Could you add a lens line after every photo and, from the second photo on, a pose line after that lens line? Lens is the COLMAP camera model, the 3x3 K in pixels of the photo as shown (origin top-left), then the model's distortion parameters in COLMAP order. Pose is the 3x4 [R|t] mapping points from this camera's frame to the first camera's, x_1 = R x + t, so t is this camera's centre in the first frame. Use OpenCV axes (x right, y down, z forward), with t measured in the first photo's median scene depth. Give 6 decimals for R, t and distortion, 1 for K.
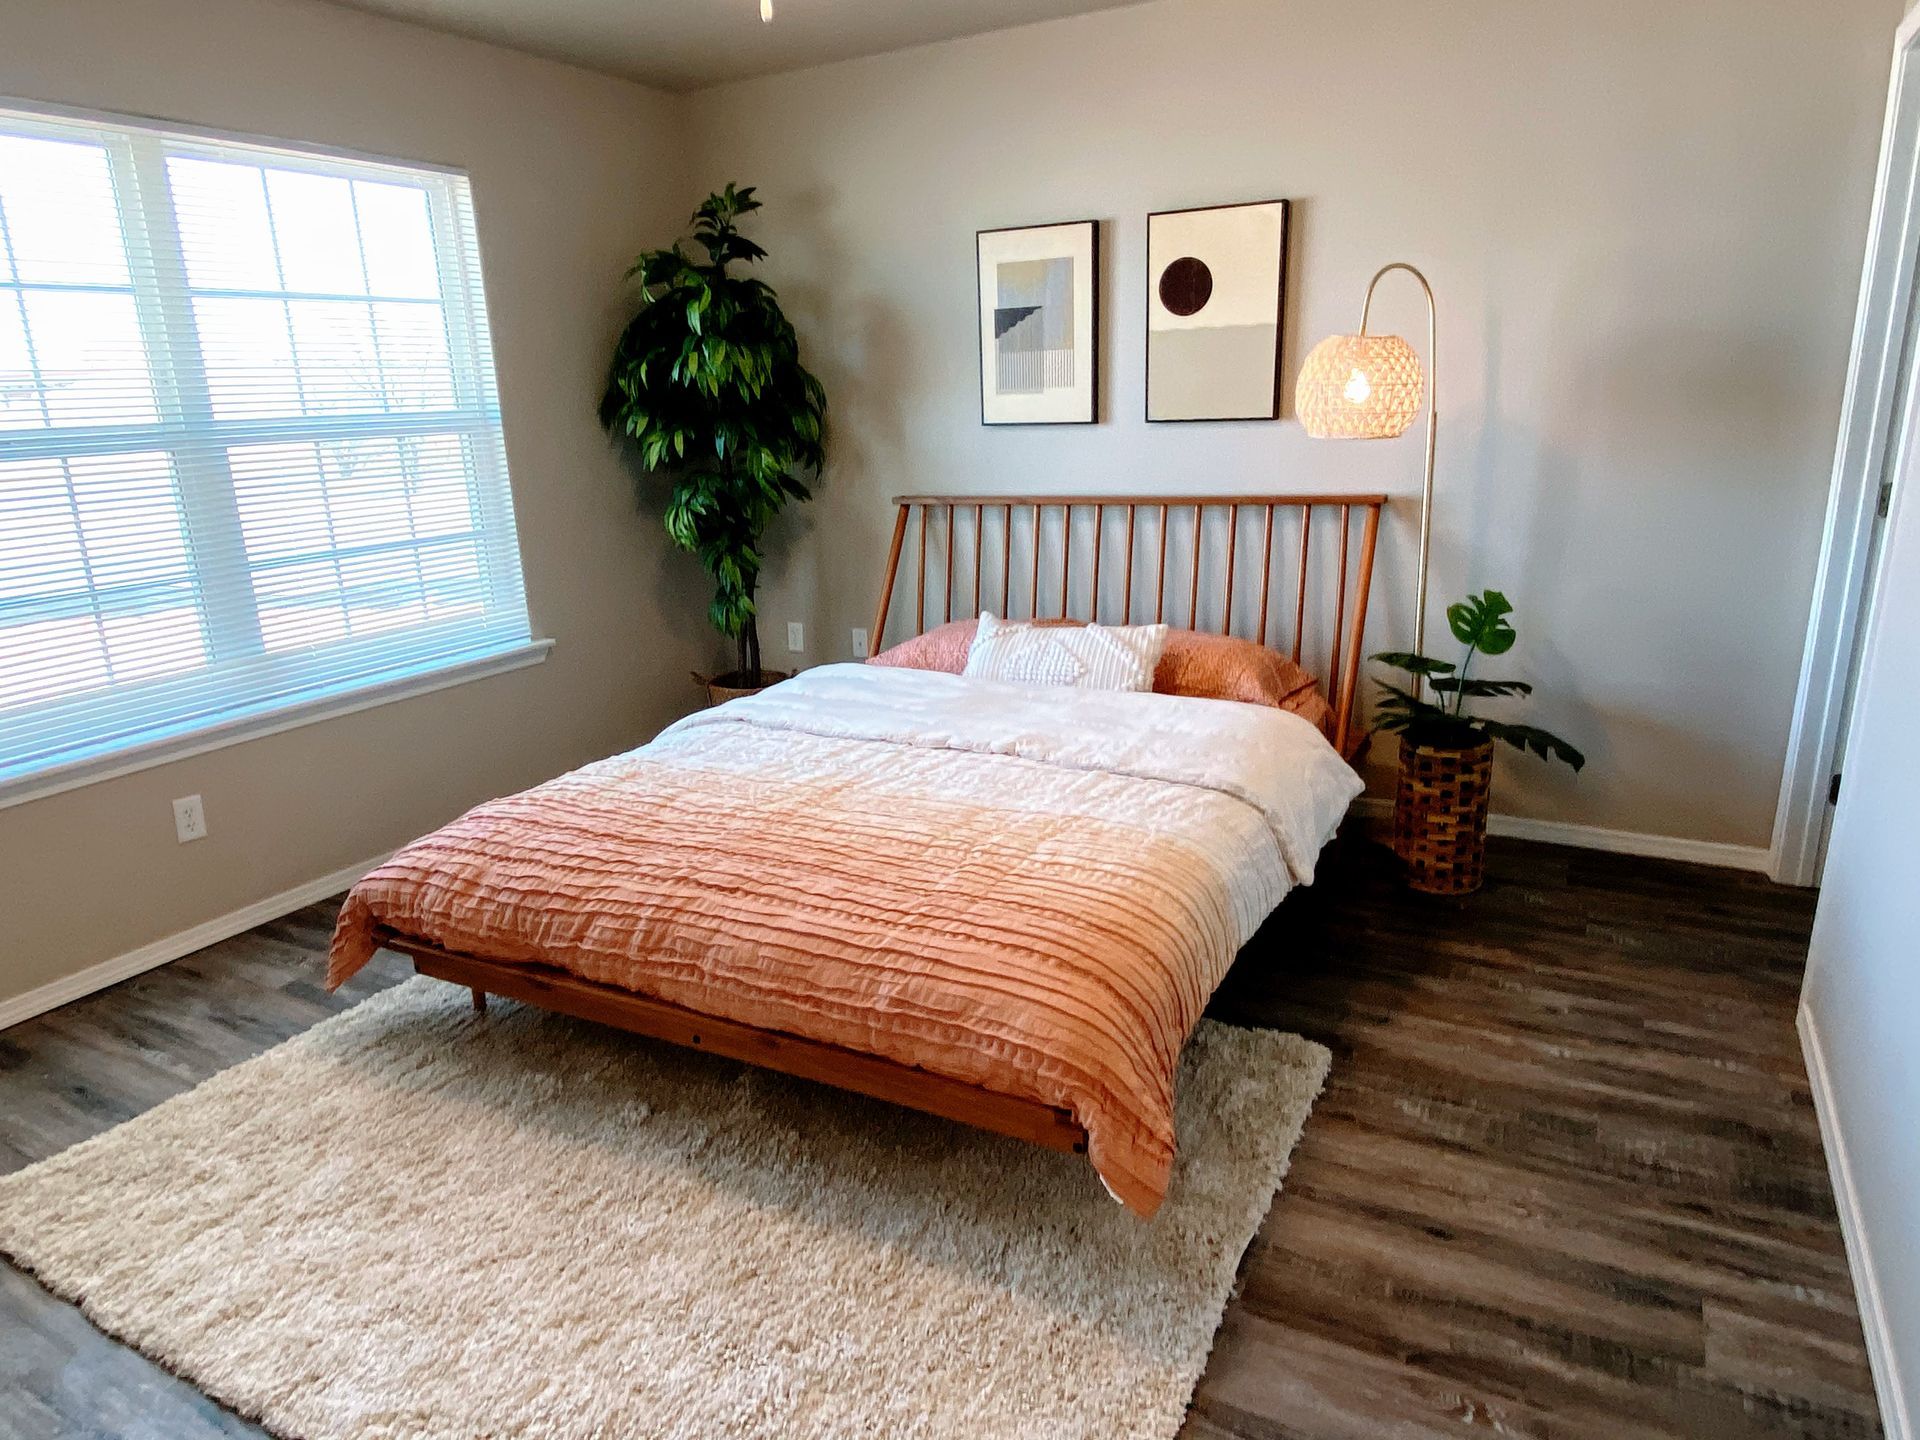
lens RADIAL K [[1194.6, 0, 955.2], [0, 1194.6, 721.3], [0, 0, 1]] dist [0.063473, -0.066460]
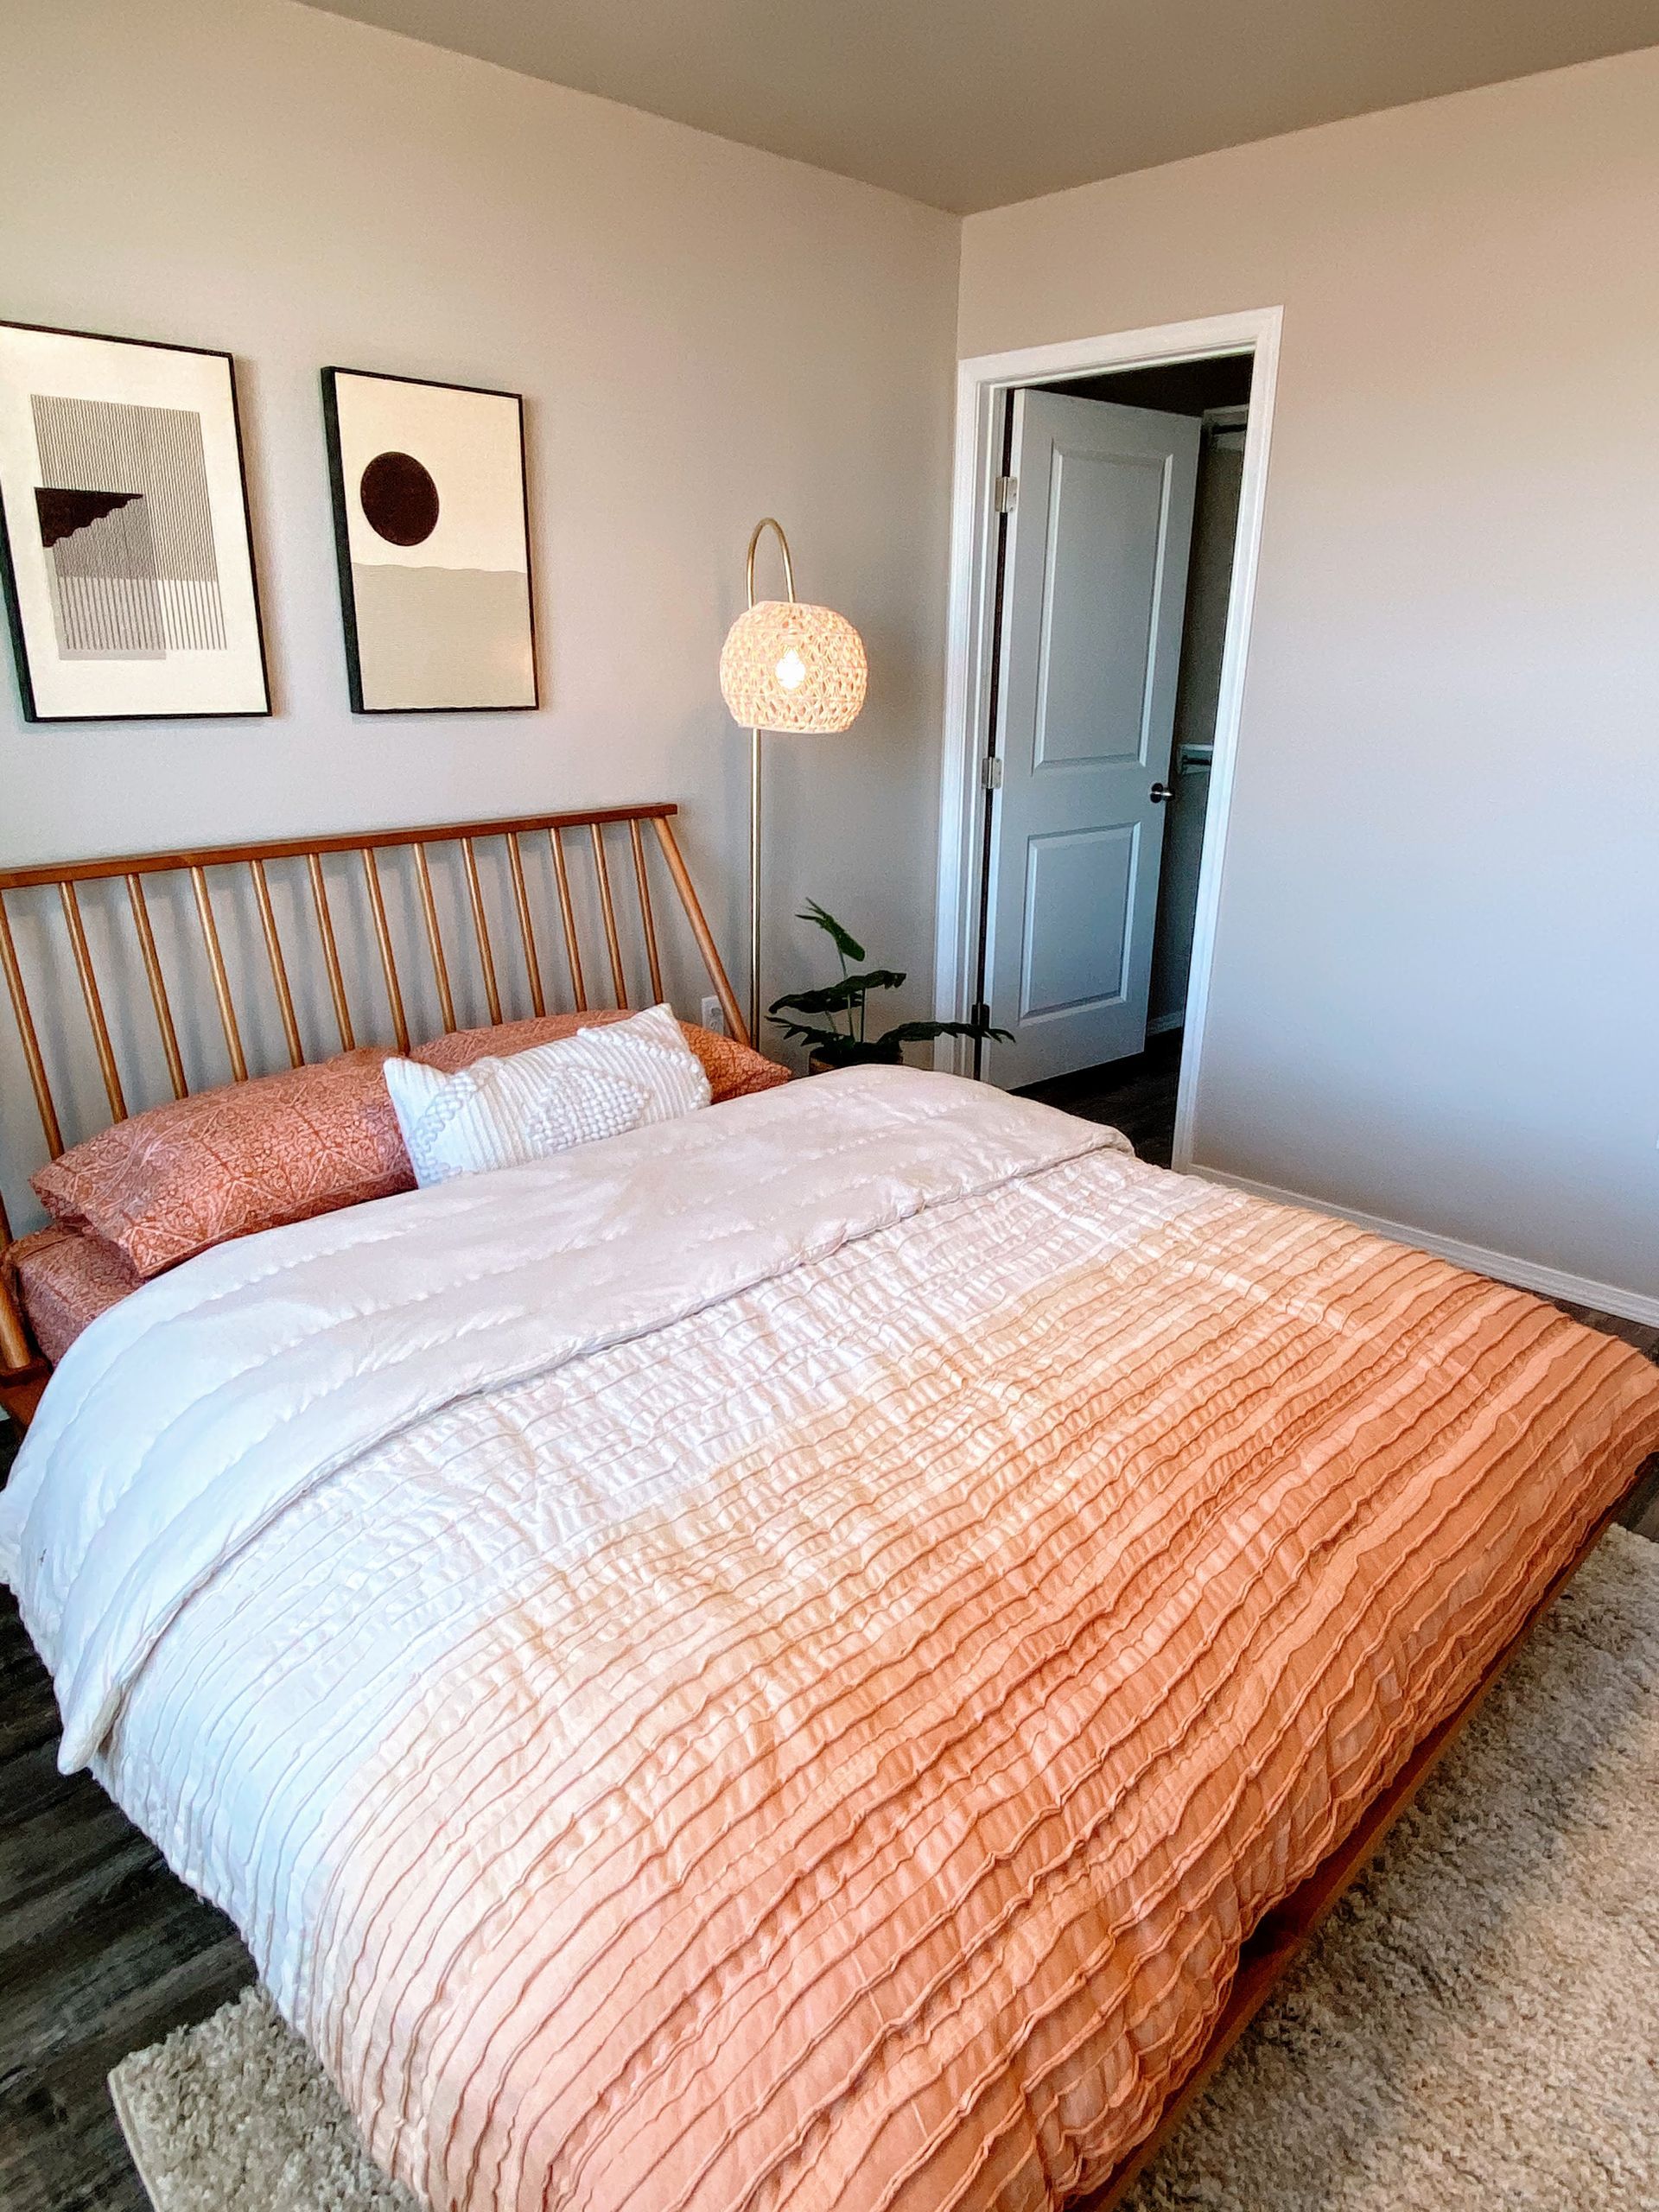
lens RADIAL K [[1376.3, 0, 828.8], [0, 1376.3, 1095.3], [0, 0, 1]] dist [0.063473, -0.066460]
pose [[0.297157, -0.266567, 0.916864, -0.738092], [0.245664, 0.949258, 0.196365, -0.221481], [-0.922685, 0.166889, 0.347564, 0.866714]]
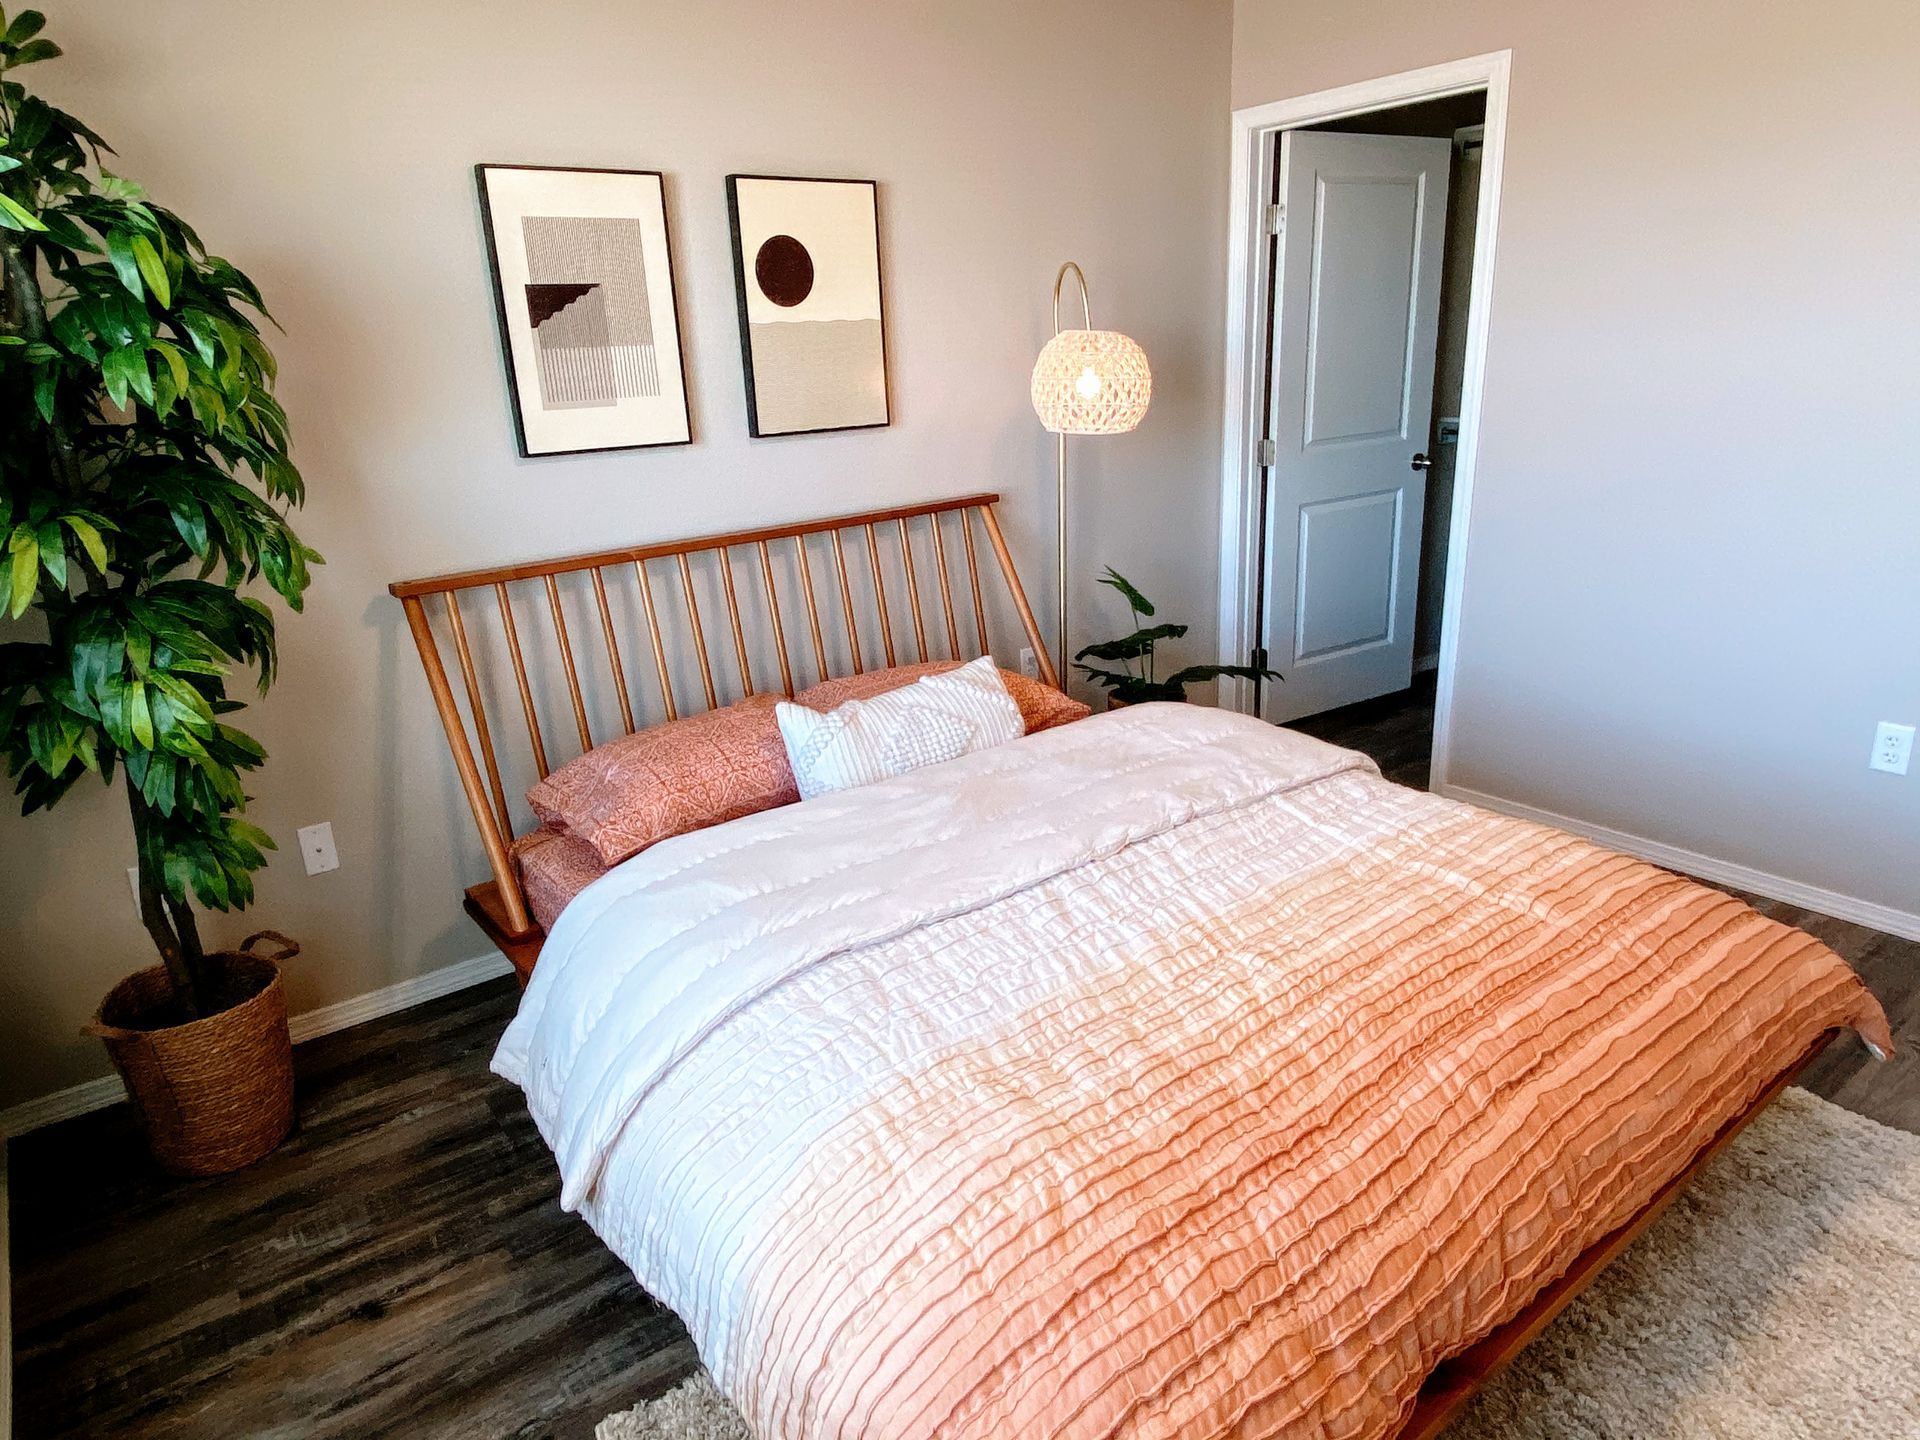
lens RADIAL K [[1194.6, 0, 957.8], [0, 1194.6, 719.6], [0, 0, 1]] dist [0.063473, -0.066460]
pose [[0.432782, -0.263109, 0.862249, -0.810875], [0.281354, 0.948108, 0.148091, -0.232215], [-0.856470, 0.178506, 0.484351, 0.816203]]
